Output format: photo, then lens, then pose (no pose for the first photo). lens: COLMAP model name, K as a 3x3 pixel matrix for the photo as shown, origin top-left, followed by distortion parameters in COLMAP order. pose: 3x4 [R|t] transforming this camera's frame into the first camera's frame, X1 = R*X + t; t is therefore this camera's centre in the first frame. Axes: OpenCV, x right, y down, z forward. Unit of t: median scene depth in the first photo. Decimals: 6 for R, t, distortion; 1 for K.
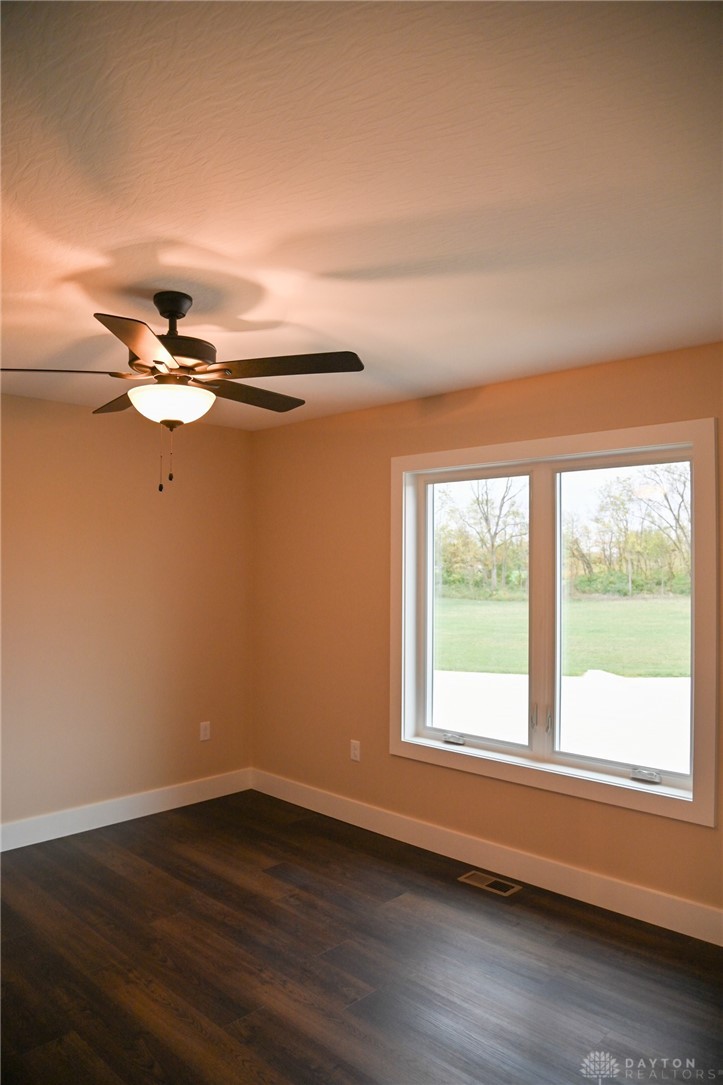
lens RADIAL K [[760.7, 0, 361.5], [0, 760.7, 542.5], [0, 0, 1]] dist [-0.098379, -0.000987]
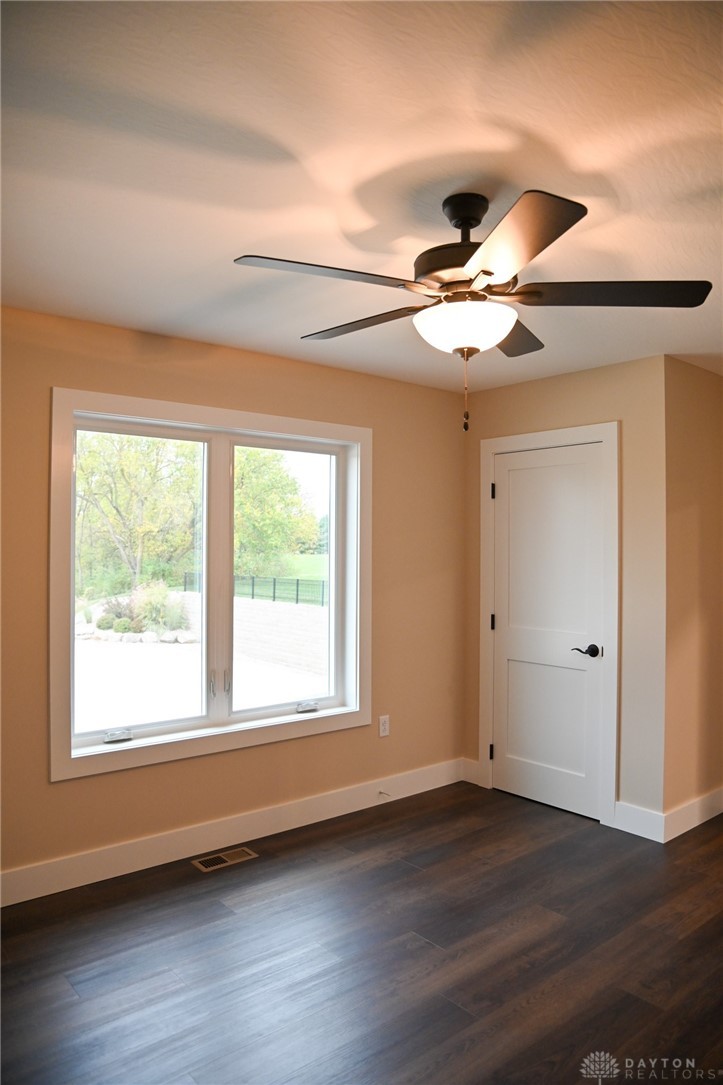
lens RADIAL K [[760.7, 0, 361.5], [0, 760.7, 542.5], [0, 0, 1]] dist [-0.098379, -0.000987]
pose [[0.074919, 0.006503, 0.997168, -0.753337], [-0.026273, 0.999644, -0.004545, 0.041269], [-0.996843, -0.025858, 0.075063, 0.721859]]
